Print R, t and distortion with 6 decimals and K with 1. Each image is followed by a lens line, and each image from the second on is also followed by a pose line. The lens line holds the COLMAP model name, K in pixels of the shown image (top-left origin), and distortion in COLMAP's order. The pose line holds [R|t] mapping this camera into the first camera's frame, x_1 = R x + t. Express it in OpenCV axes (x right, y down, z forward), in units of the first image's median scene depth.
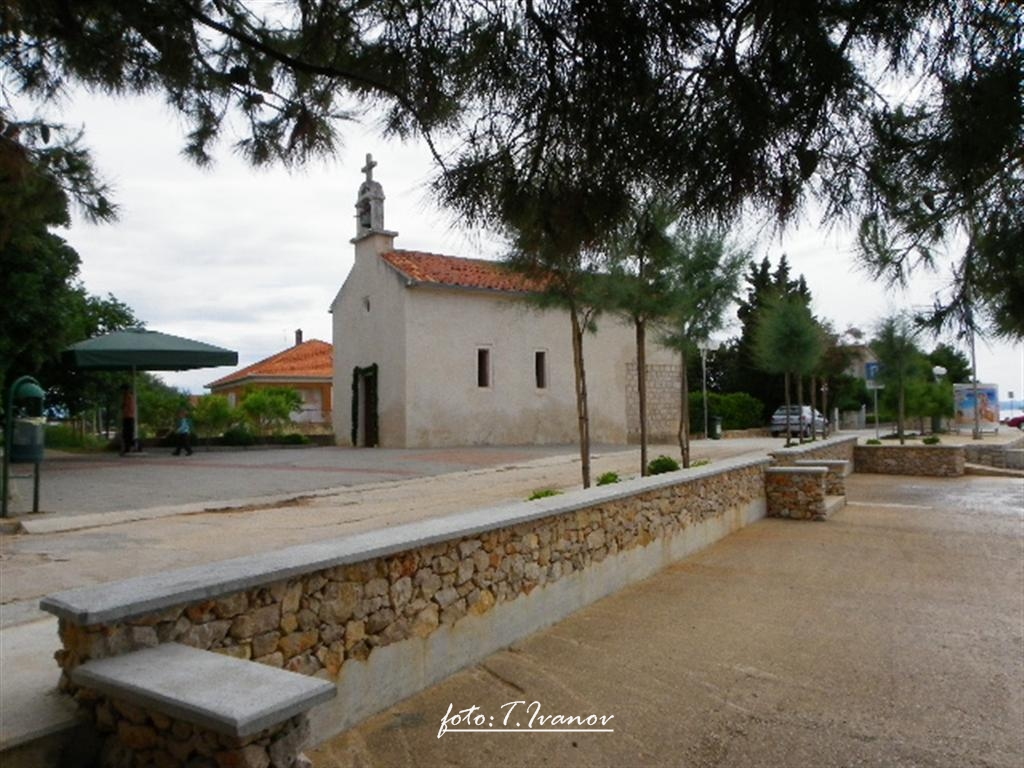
lens RADIAL K [[763.2, 0, 512.0], [0, 763.2, 384.0], [0, 0, 1]] dist [-0.001984, -0.004487]
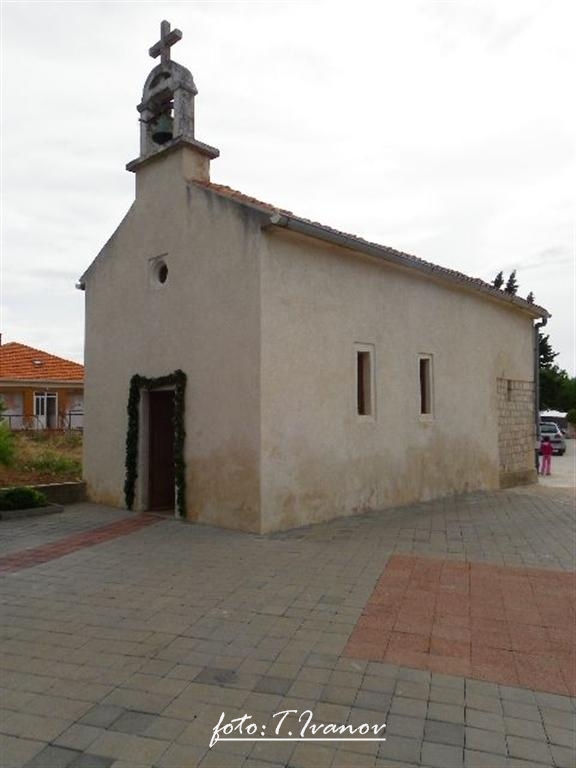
lens RADIAL K [[572.4, 0, 268.9], [0, 572.4, 380.3], [0, 0, 1]] dist [-0.001984, -0.004487]
pose [[0.982265, 0.021975, 0.186207, -0.185359], [-0.019829, 0.999714, -0.013378, -0.014585], [-0.186448, 0.009448, 0.982419, 0.545481]]
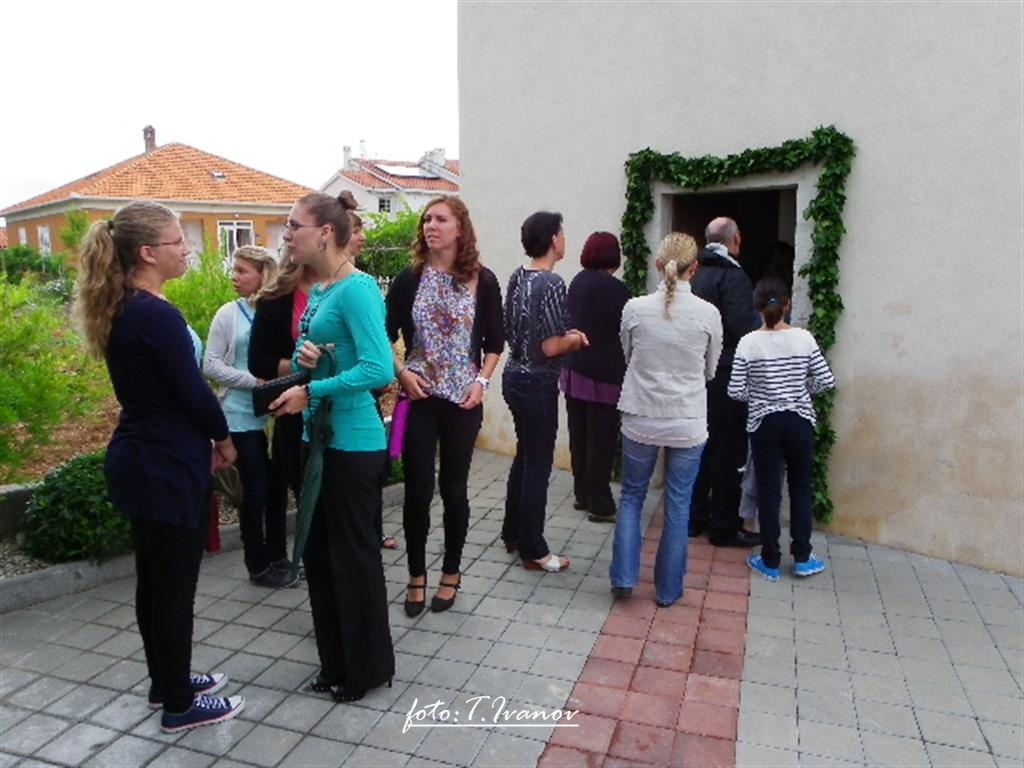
lens RADIAL K [[763.2, 0, 512.0], [0, 763.2, 384.0], [0, 0, 1]] dist [-0.001984, -0.004487]
pose [[0.982258, -0.024394, 0.185941, -0.286825], [-0.016246, 0.976708, 0.213958, -0.002886], [-0.186829, -0.213183, 0.958983, 0.773711]]
